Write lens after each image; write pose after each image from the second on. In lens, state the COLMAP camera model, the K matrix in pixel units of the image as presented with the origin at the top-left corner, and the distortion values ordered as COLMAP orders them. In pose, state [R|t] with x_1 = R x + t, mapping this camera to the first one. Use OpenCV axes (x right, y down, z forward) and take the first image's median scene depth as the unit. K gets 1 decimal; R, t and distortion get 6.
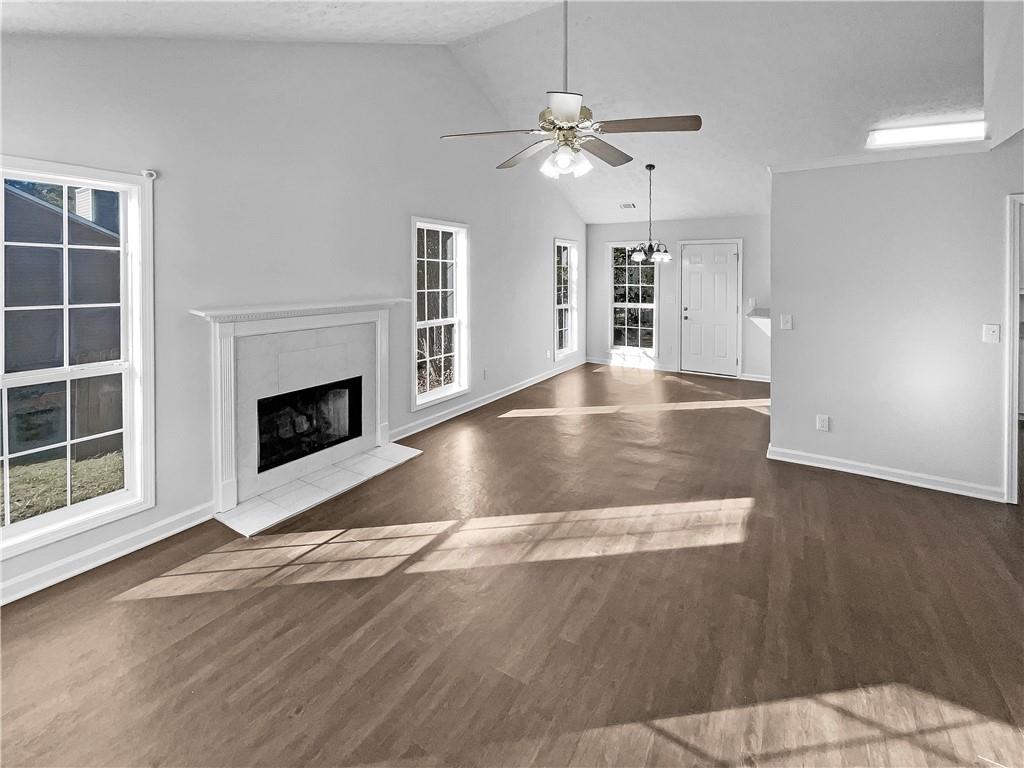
lens RADIAL K [[435.0, 0, 512.0], [0, 435.0, 384.0], [0, 0, 1]] dist [0.000094, 0.000027]
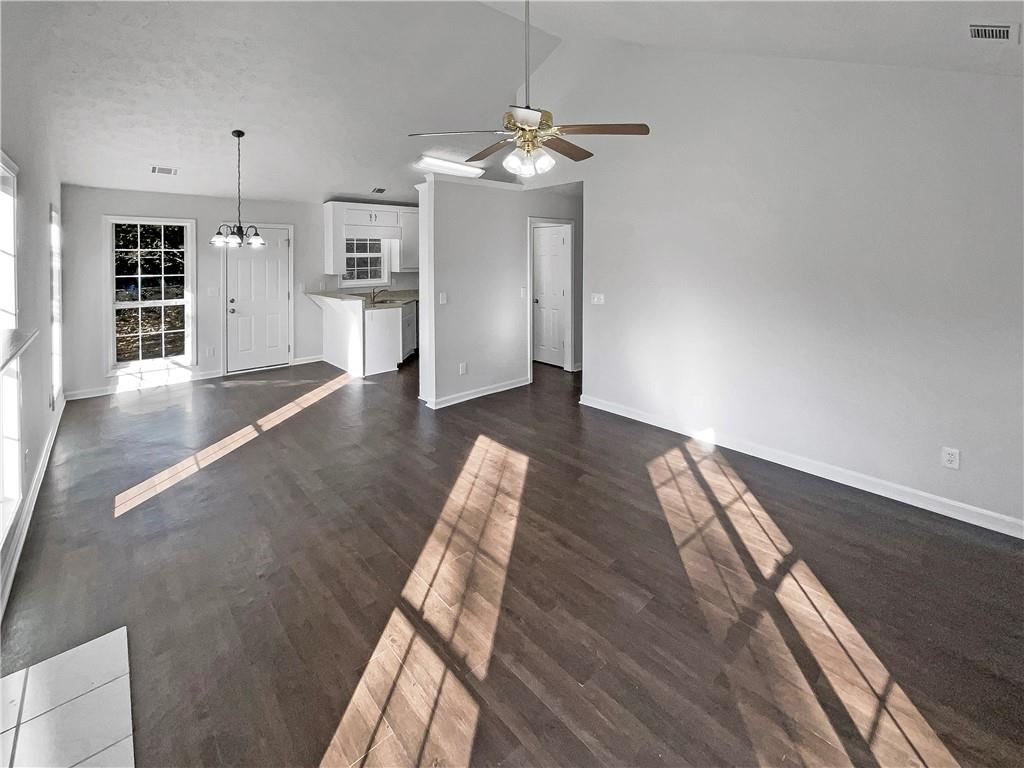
lens RADIAL K [[433.3, 0, 511.1], [0, 433.3, 369.8], [0, 0, 1]] dist [0.000970, 0.000350]
pose [[0.280971, -0.250135, 0.926546, -0.661148], [0.238458, 0.953357, 0.185062, -0.161530], [-0.929620, 0.168945, 0.327512, 0.526648]]
